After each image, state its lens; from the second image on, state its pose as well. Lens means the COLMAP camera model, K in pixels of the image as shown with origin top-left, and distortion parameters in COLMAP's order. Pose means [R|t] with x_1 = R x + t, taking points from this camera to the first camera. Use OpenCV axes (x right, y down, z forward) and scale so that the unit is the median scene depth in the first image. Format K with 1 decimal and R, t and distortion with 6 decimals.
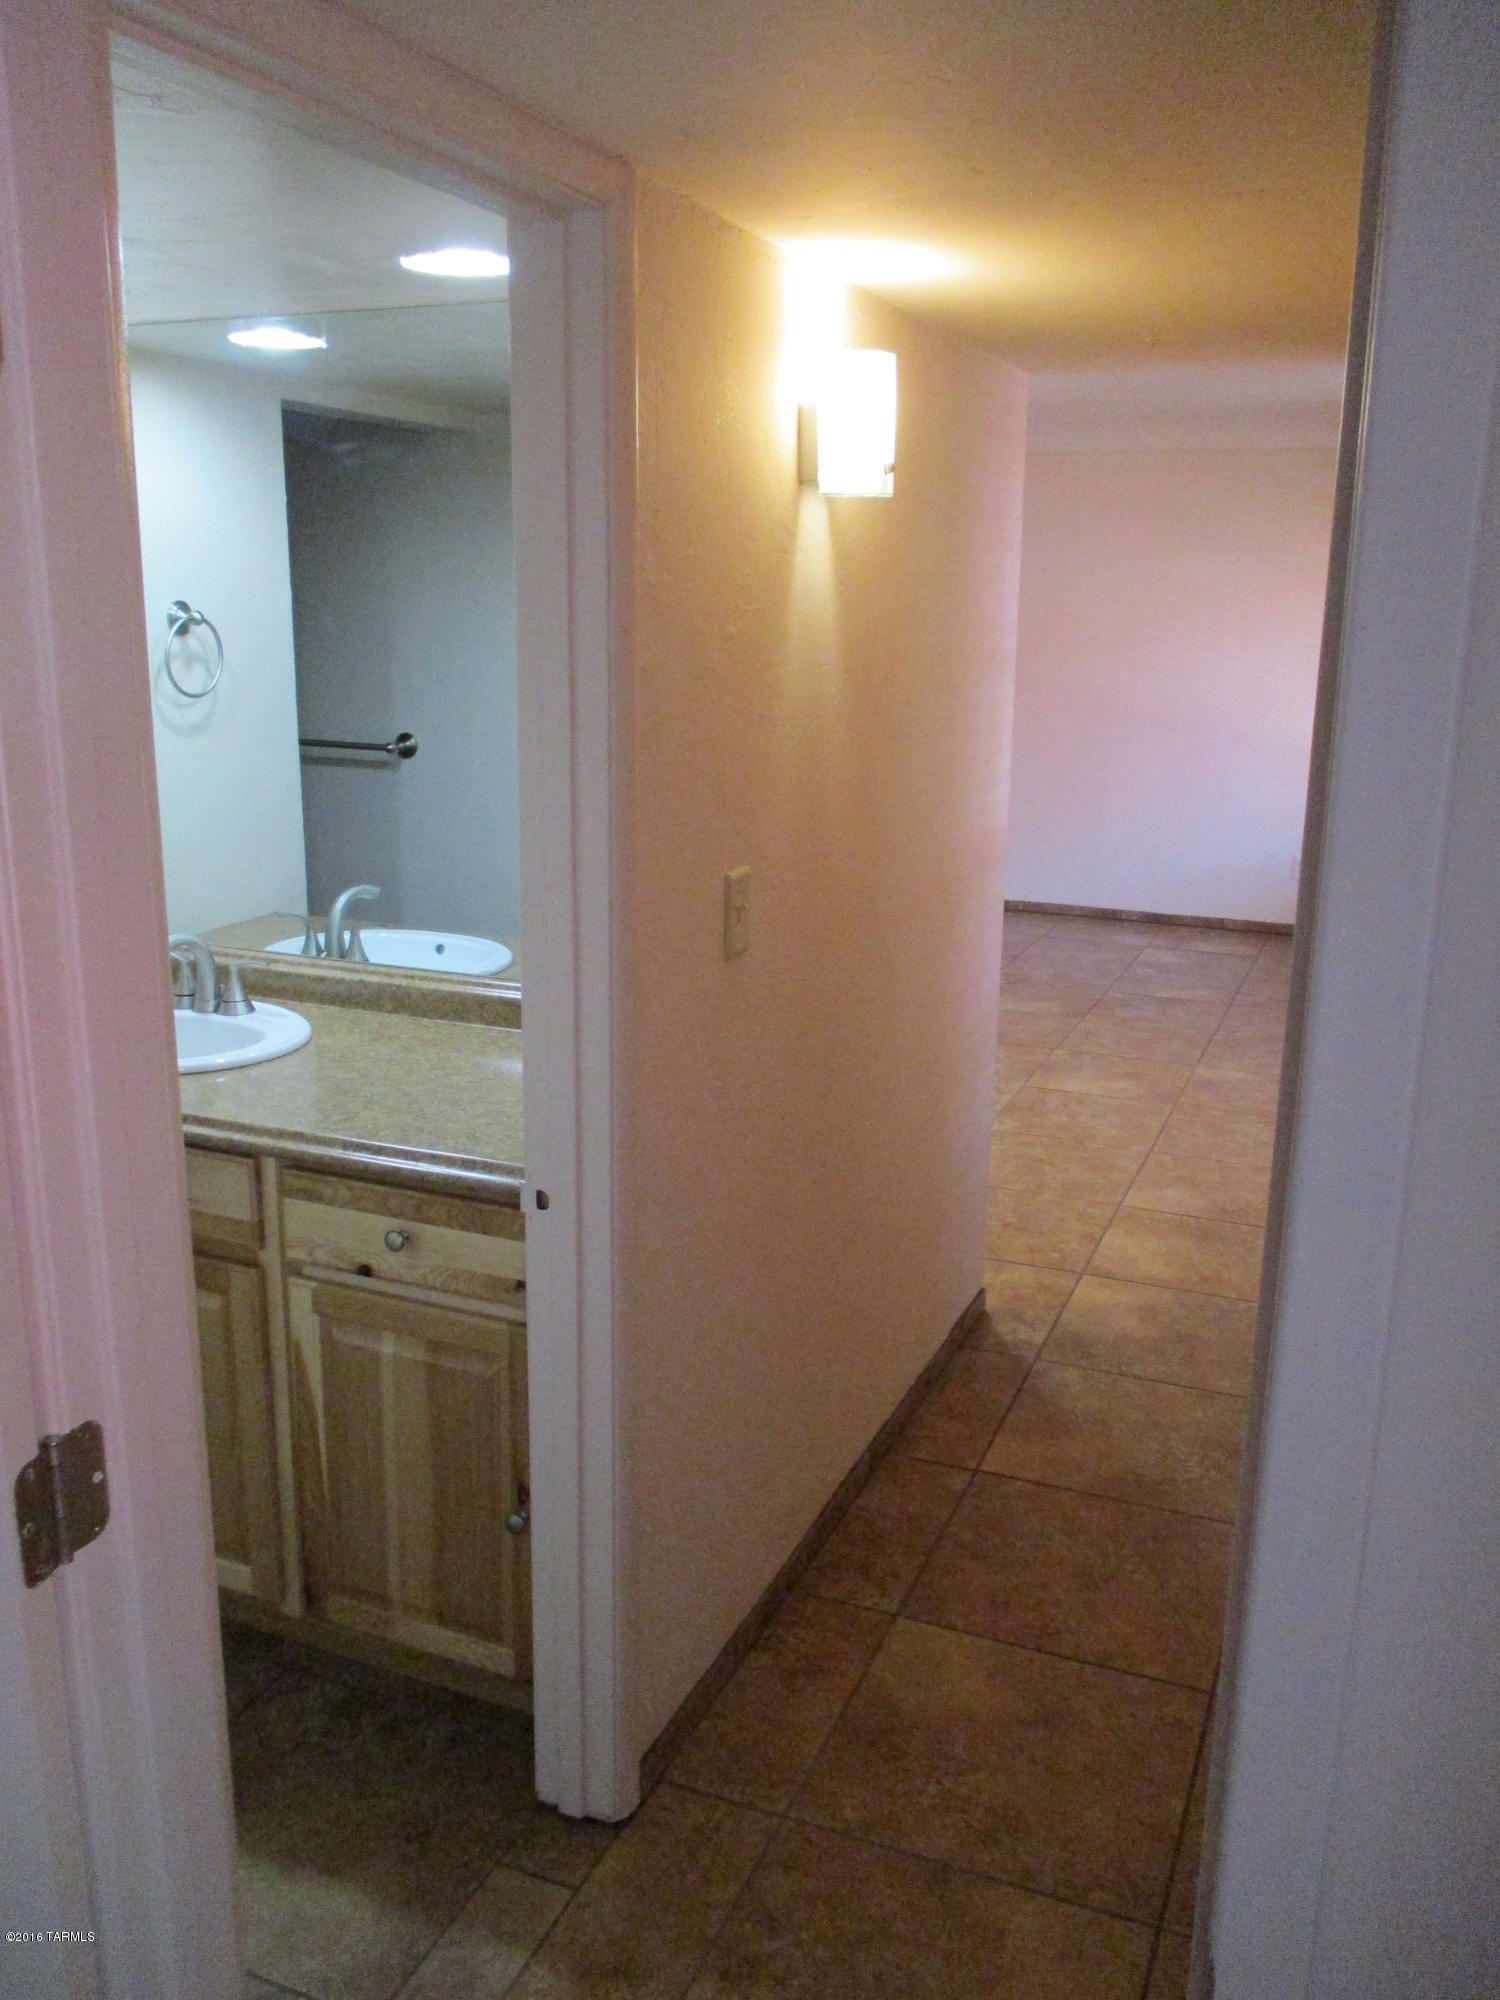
lens RADIAL K [[1666.0, 0, 748.5], [0, 1666.0, 1010.8], [0, 0, 1]] dist [-0.029573, 0.013342]
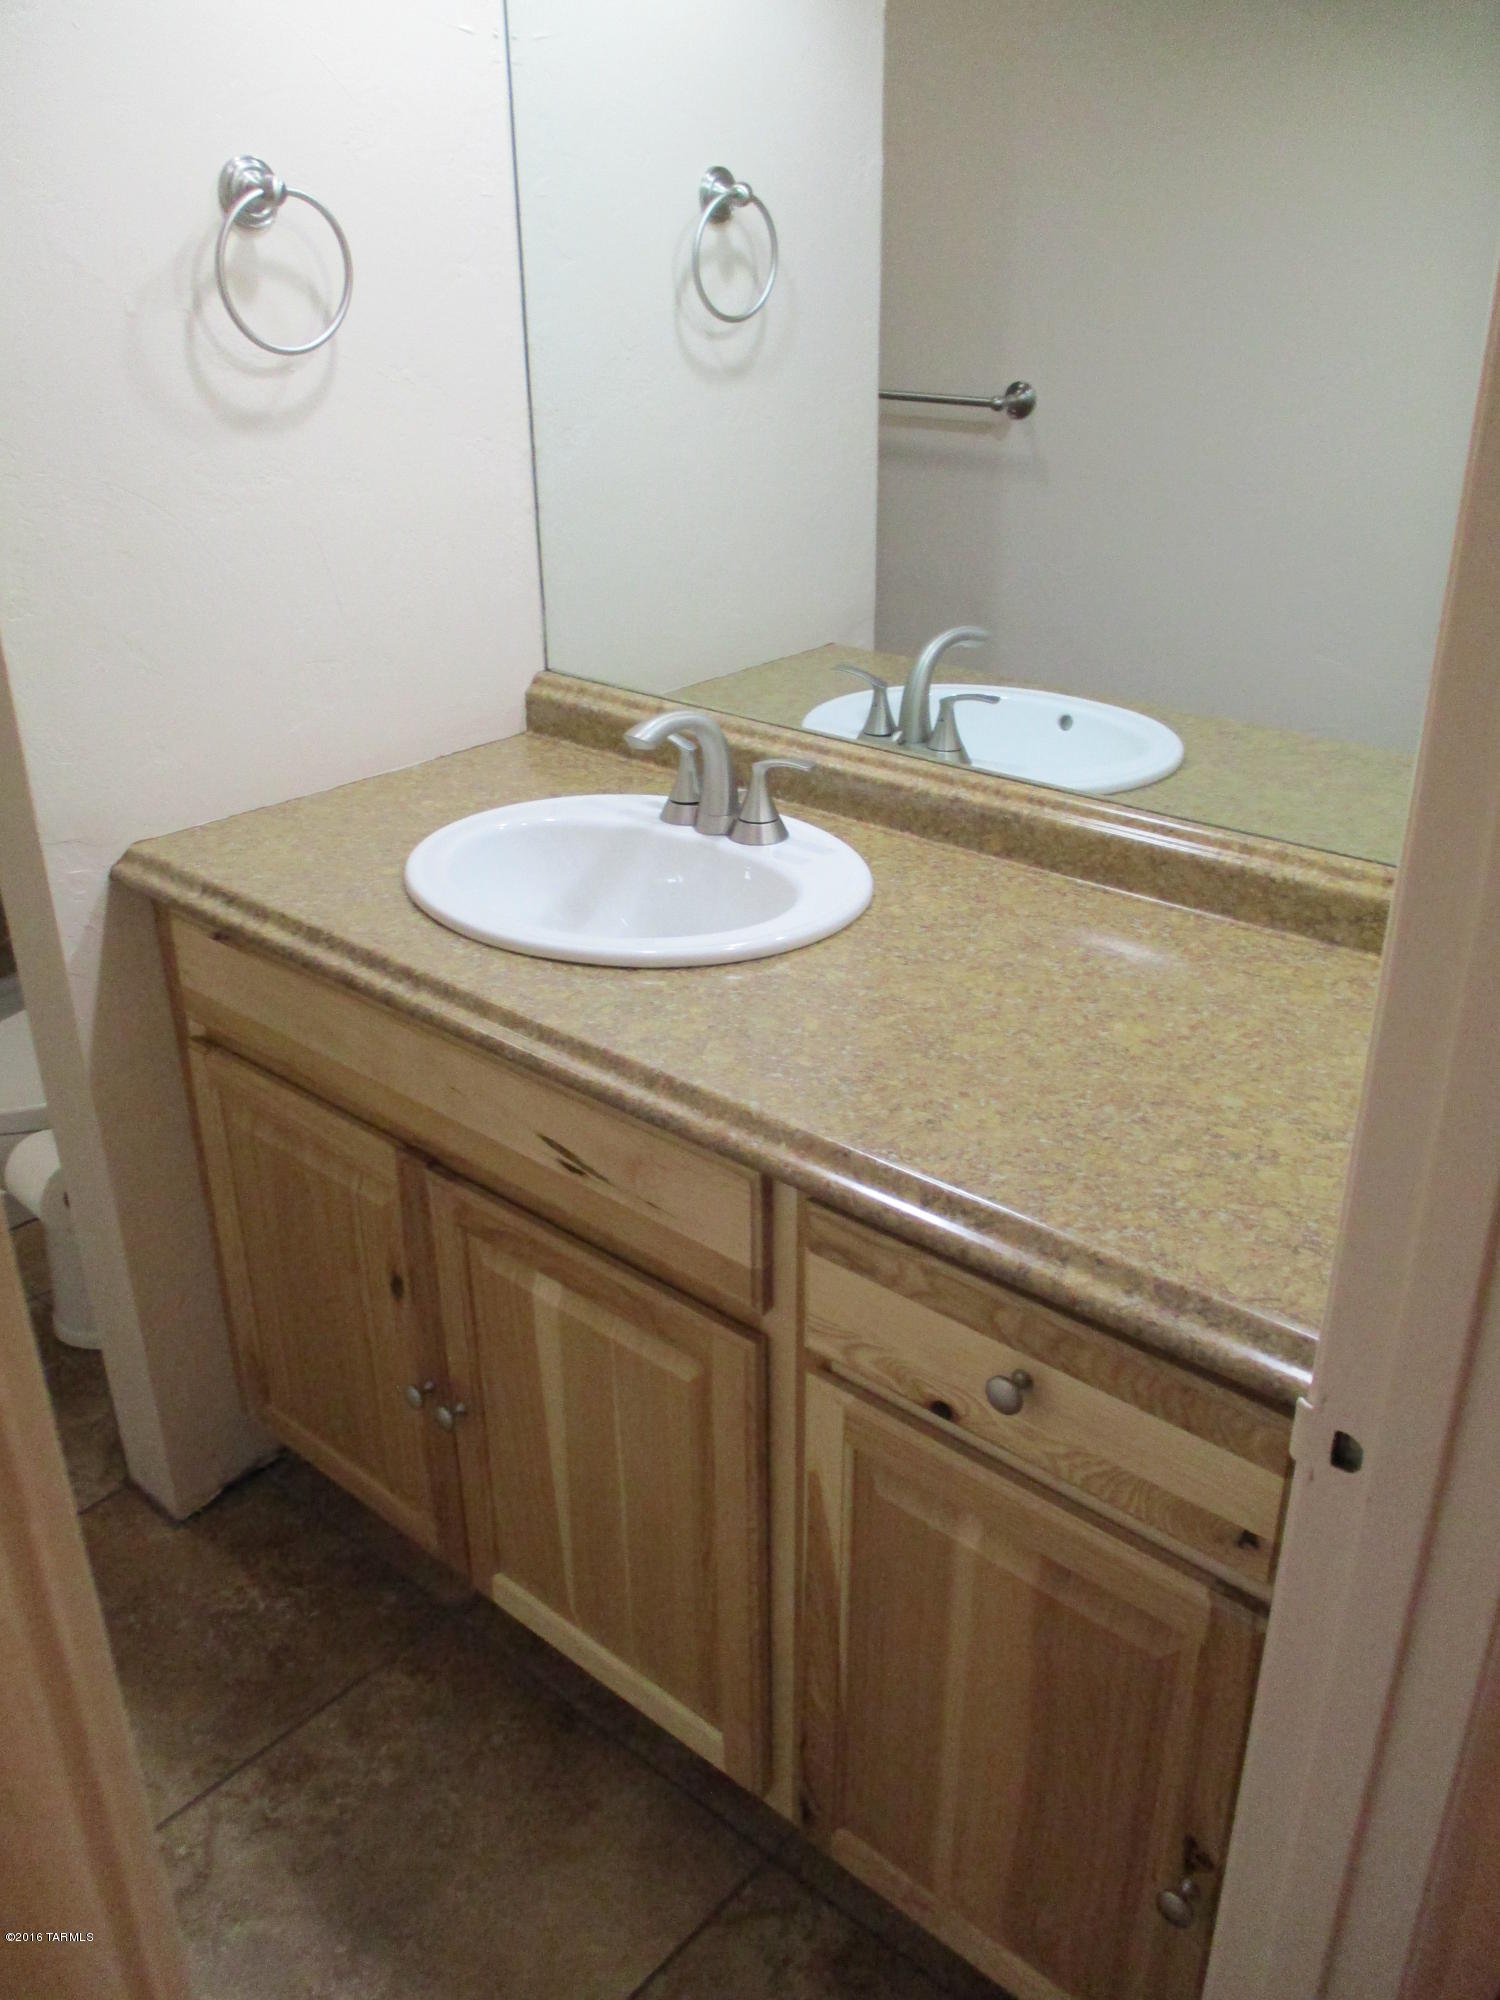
lens RADIAL K [[1666.0, 0, 748.5], [0, 1666.0, 1010.8], [0, 0, 1]] dist [-0.029573, 0.013342]
pose [[0.946825, 0.116711, -0.299835, -0.118065], [-0.056210, 0.977561, 0.203015, -0.066270], [0.316801, -0.175366, 0.932140, 0.409233]]
